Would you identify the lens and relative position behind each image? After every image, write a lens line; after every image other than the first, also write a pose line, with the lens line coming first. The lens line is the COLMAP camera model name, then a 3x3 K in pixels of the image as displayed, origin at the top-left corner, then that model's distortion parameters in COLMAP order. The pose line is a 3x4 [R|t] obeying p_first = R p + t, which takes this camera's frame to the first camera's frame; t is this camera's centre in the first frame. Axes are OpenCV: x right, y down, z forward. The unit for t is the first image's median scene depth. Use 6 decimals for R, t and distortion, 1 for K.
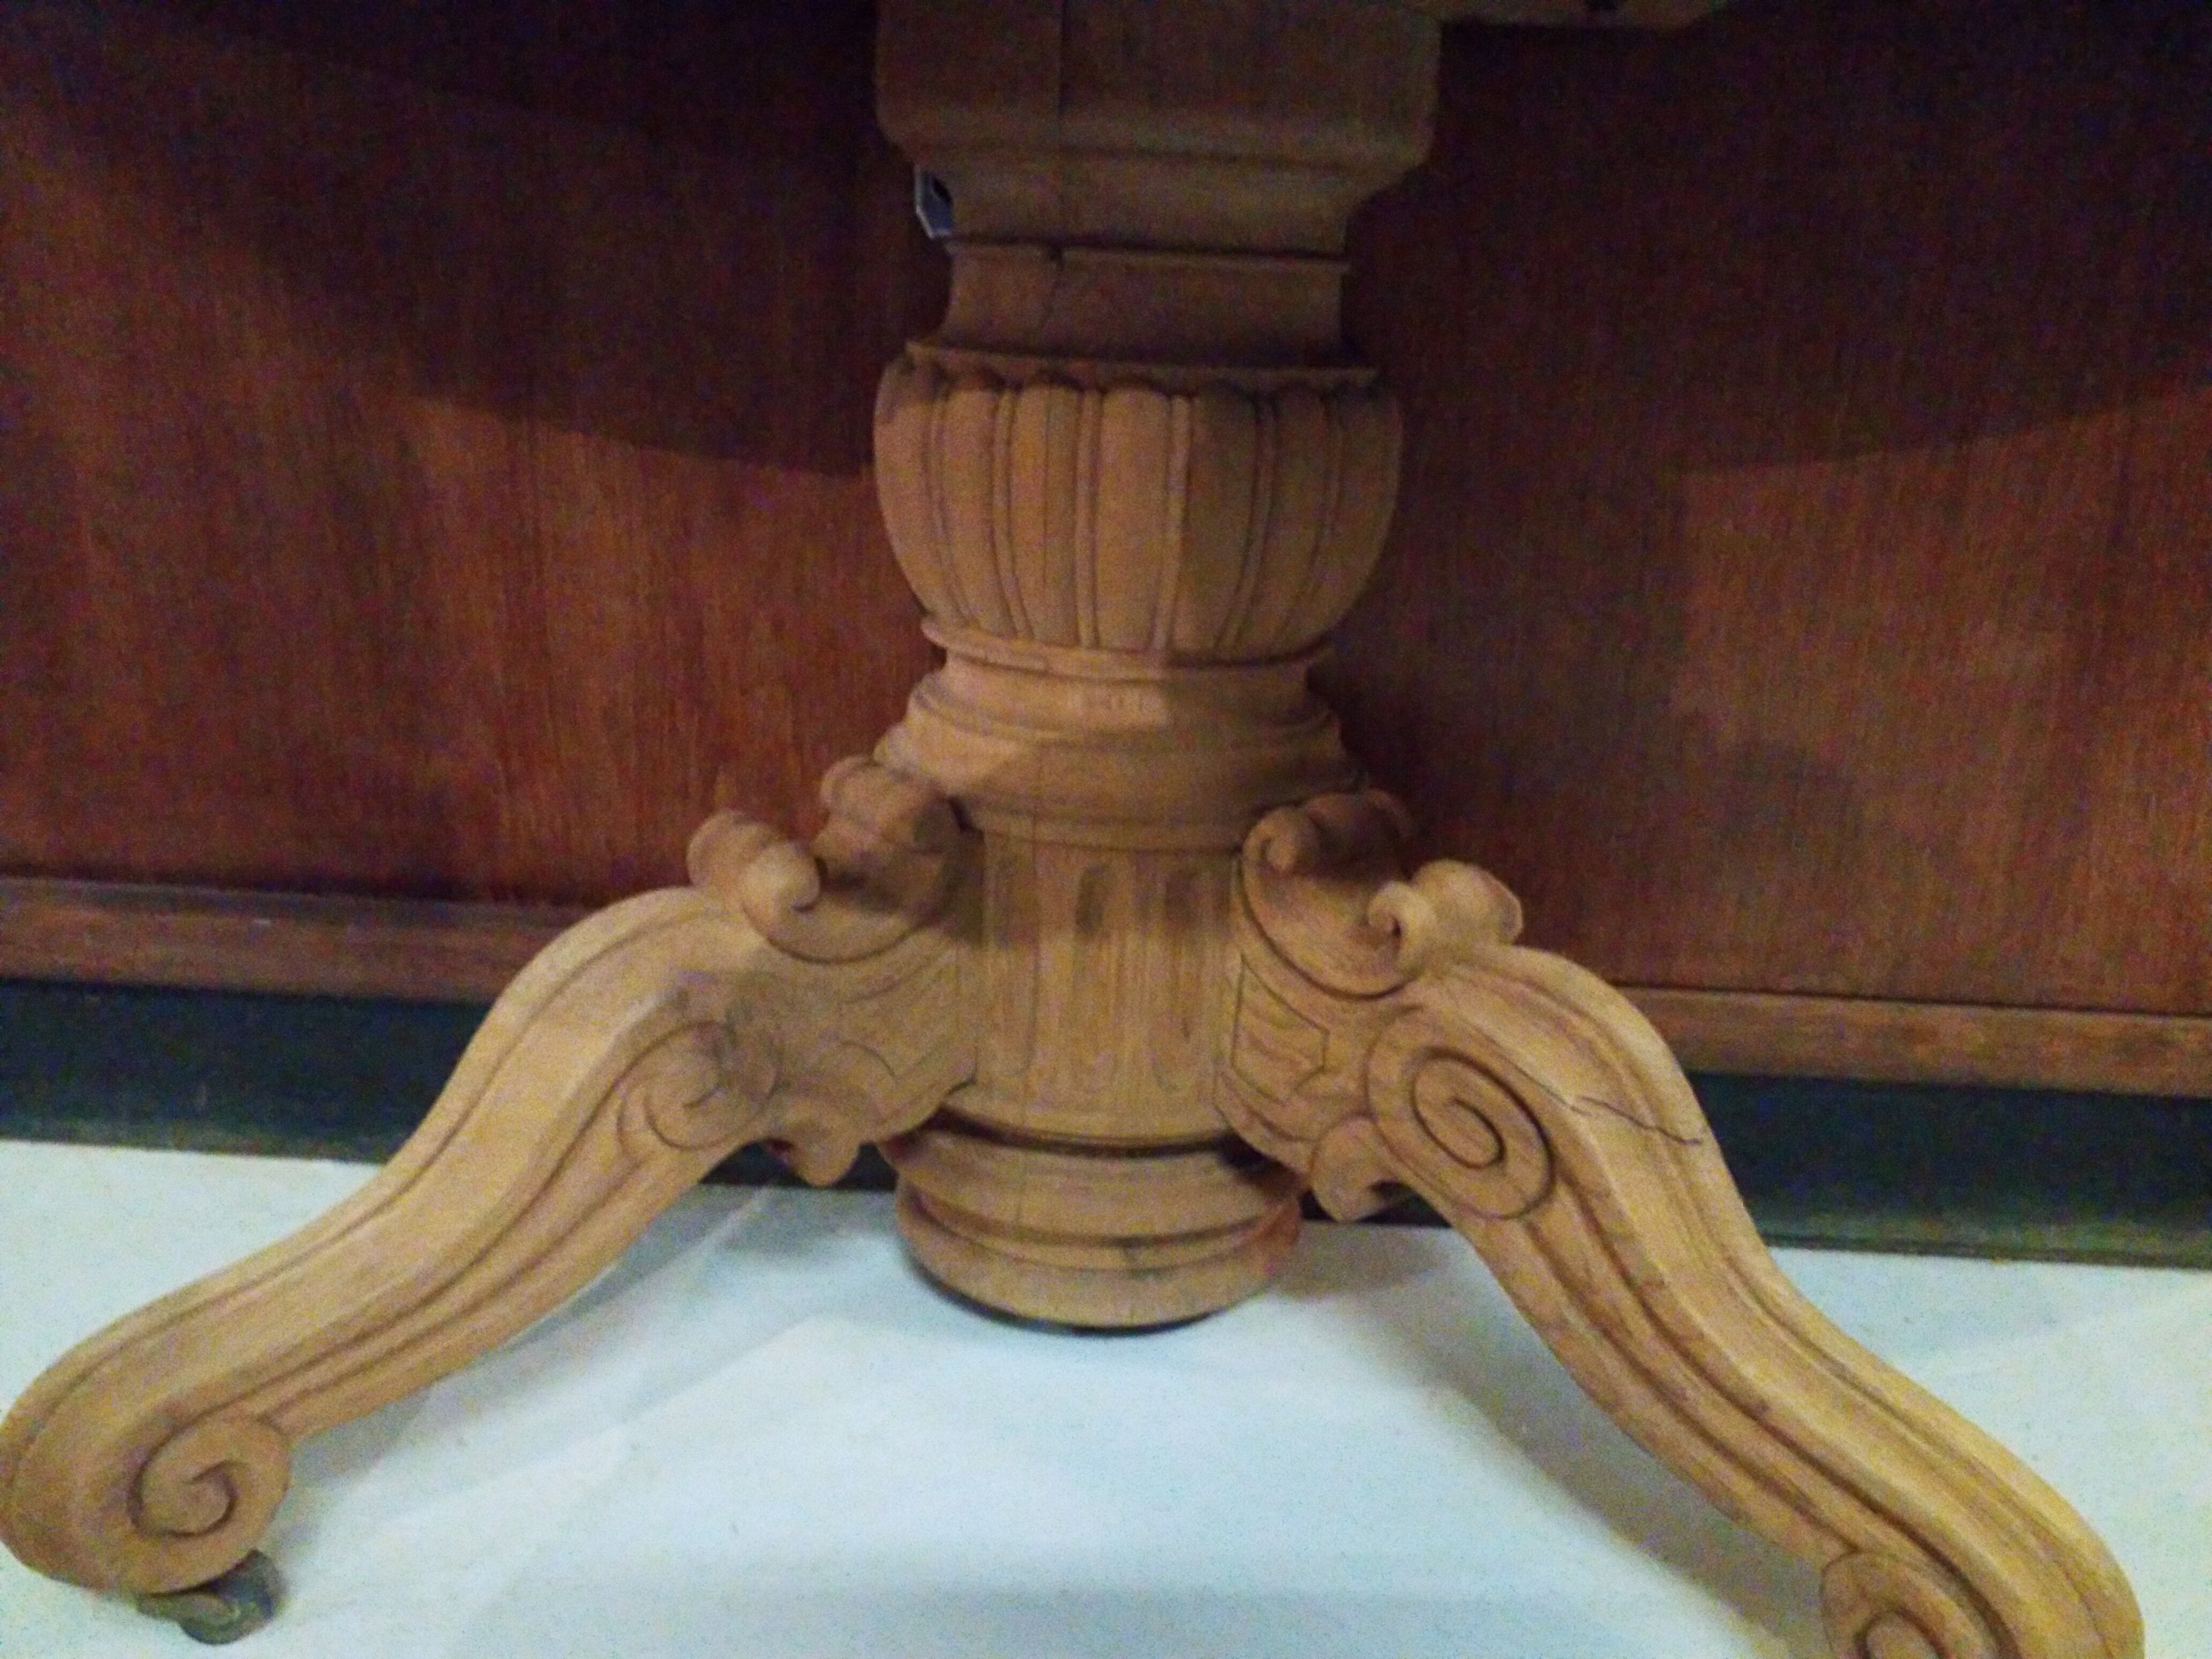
lens RADIAL K [[1754.8, 0, 1106.0], [0, 1754.8, 829.5], [0, 0, 1]] dist [0.000606, -0.009090]
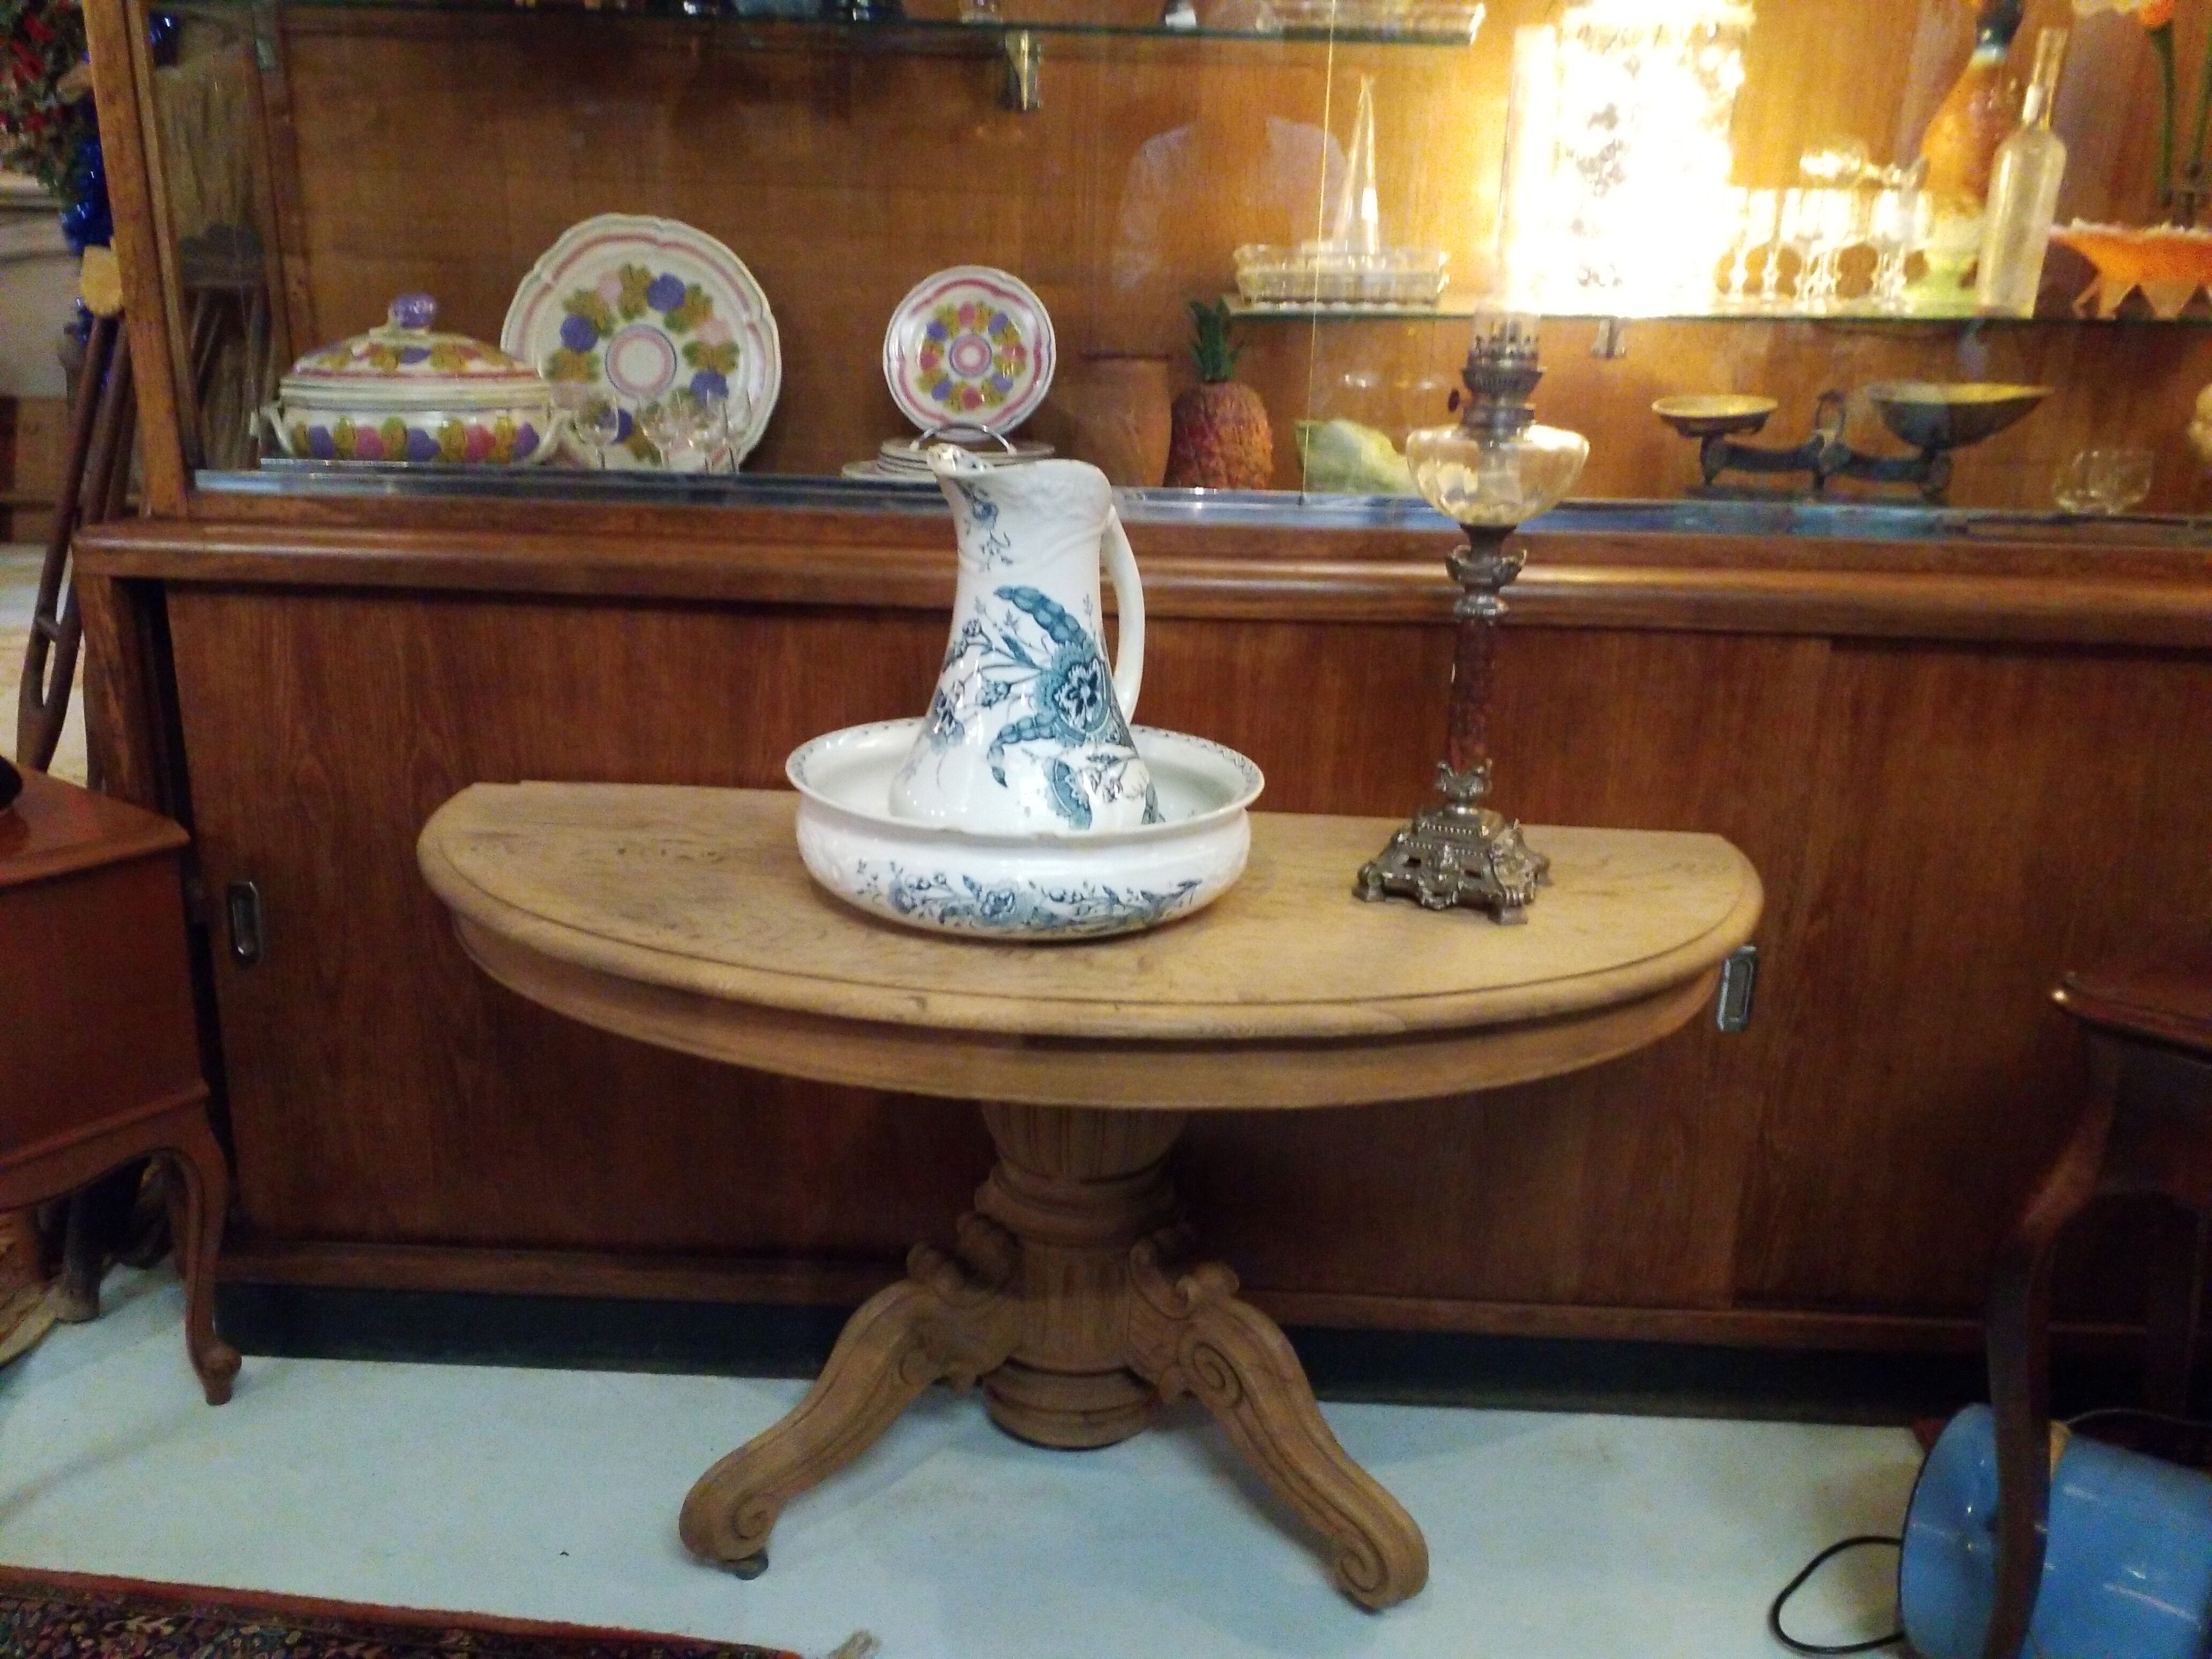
lens RADIAL K [[1730.2, 0, 1110.7], [0, 1730.2, 857.7], [0, 0, 1]] dist [0.077184, -0.081724]
pose [[0.999768, -0.012420, 0.017576, 0.014643], [0.012861, 0.999600, -0.025186, -0.506834], [-0.017256, 0.025406, 0.999528, -1.530070]]
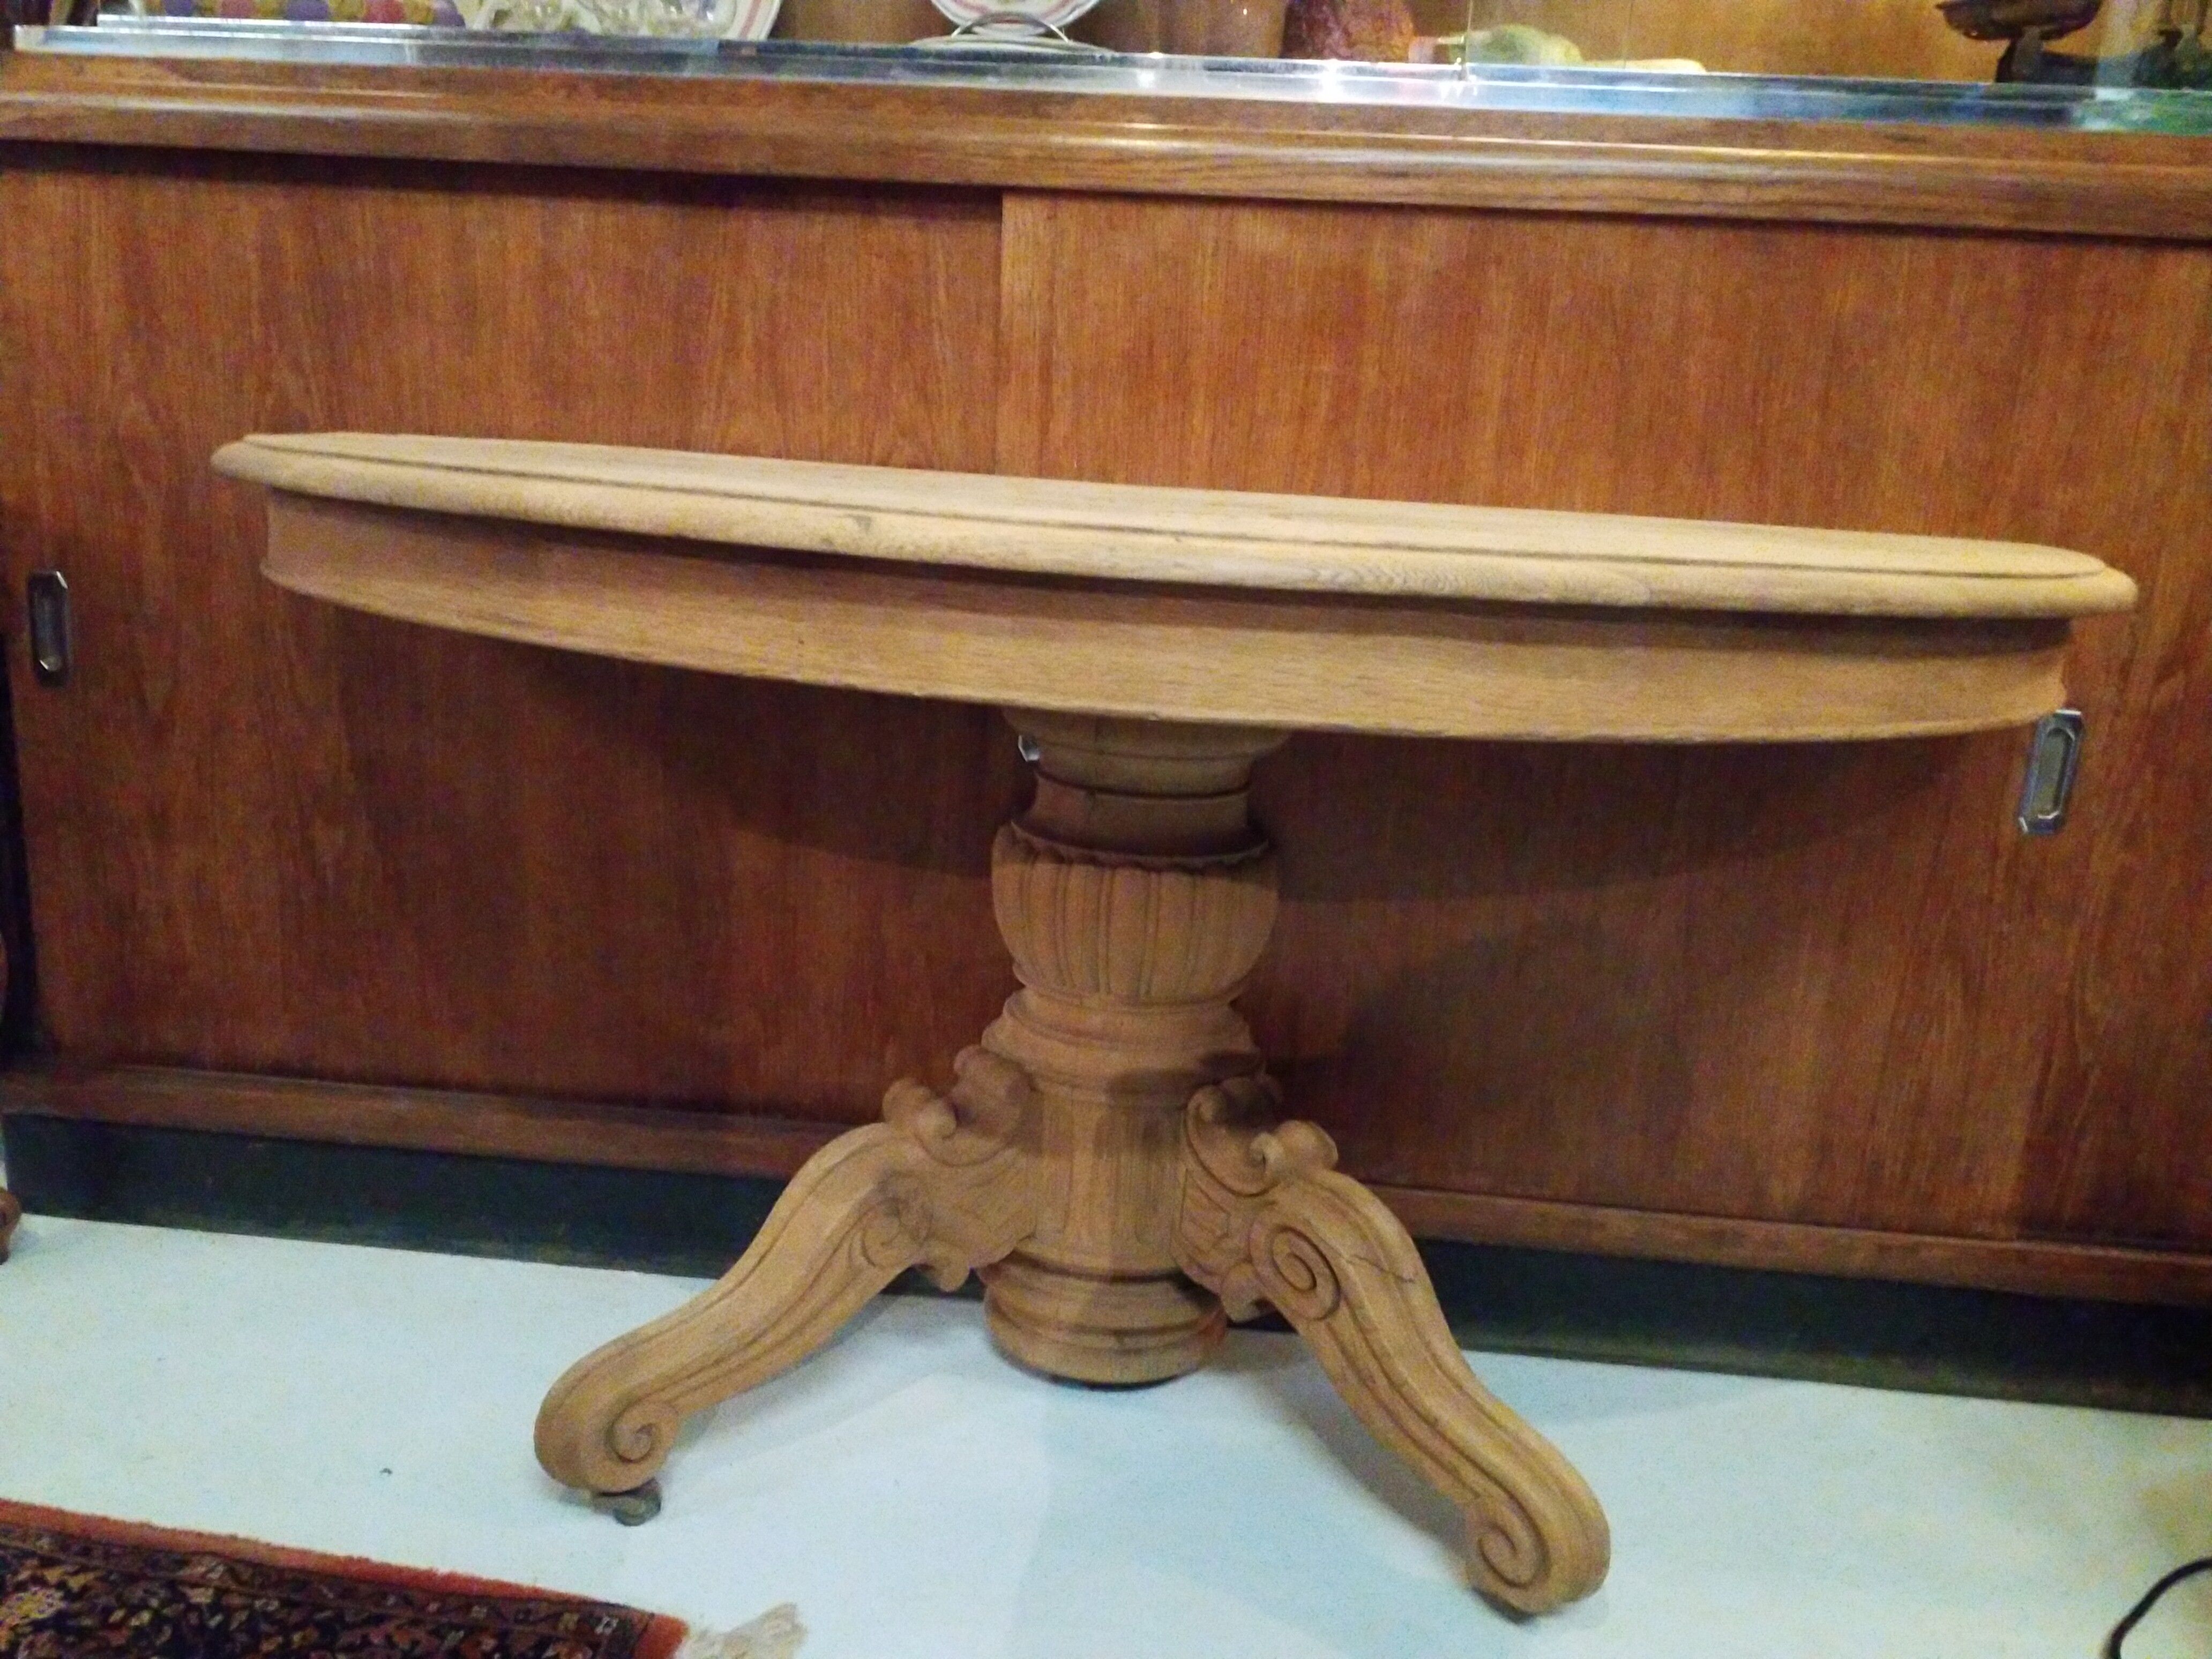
lens RADIAL K [[1738.4, 0, 1106.0], [0, 1738.4, 829.5], [0, 0, 1]] dist [0.047804, -0.061394]
pose [[0.999257, 0.026044, -0.028408, 0.038687], [-0.028206, 0.996509, -0.078573, -0.137724], [0.026263, 0.079316, 0.996504, -0.841835]]
